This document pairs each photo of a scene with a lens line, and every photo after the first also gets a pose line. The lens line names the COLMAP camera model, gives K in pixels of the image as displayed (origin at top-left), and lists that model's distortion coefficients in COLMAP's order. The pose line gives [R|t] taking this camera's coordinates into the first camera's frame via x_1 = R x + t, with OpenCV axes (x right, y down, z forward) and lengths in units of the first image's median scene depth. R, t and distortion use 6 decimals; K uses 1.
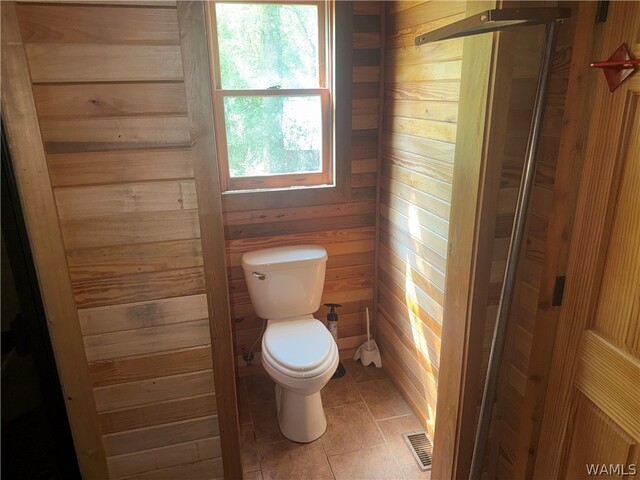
lens RADIAL K [[448.8, 0, 320.2], [0, 448.8, 241.6], [0, 0, 1]] dist [0.036527, -0.047638]
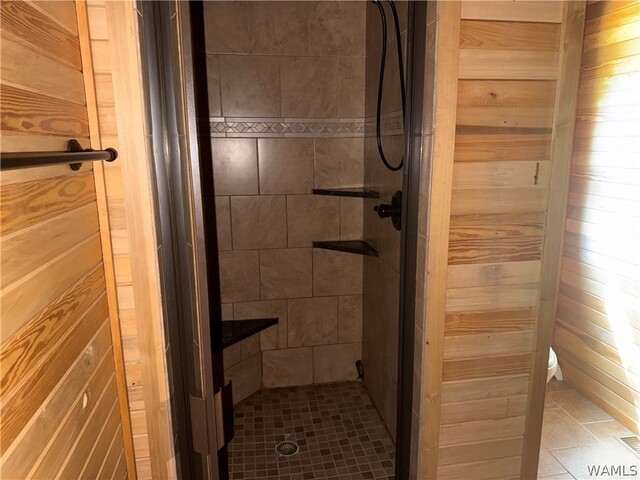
lens RADIAL K [[448.8, 0, 320.2], [0, 448.8, 241.6], [0, 0, 1]] dist [0.036527, -0.047638]
pose [[0.995756, 0.025917, -0.088306, -0.749268], [-0.035516, 0.993415, -0.108930, 0.225496], [0.084902, 0.111604, 0.990119, -0.227253]]
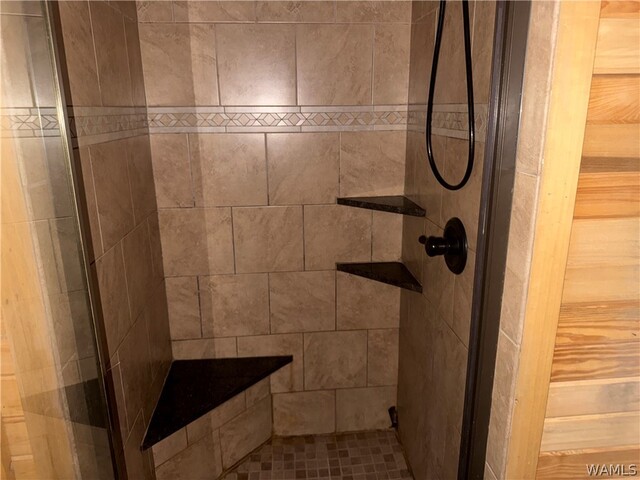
lens RADIAL K [[448.4, 0, 318.3], [0, 448.4, 228.9], [0, 0, 1]] dist [0.040030, -0.090847]
pose [[0.985184, 0.048664, -0.164450, -0.770583], [-0.057981, 0.996945, -0.052337, -0.039427], [0.161401, 0.061097, 0.984996, 0.207617]]
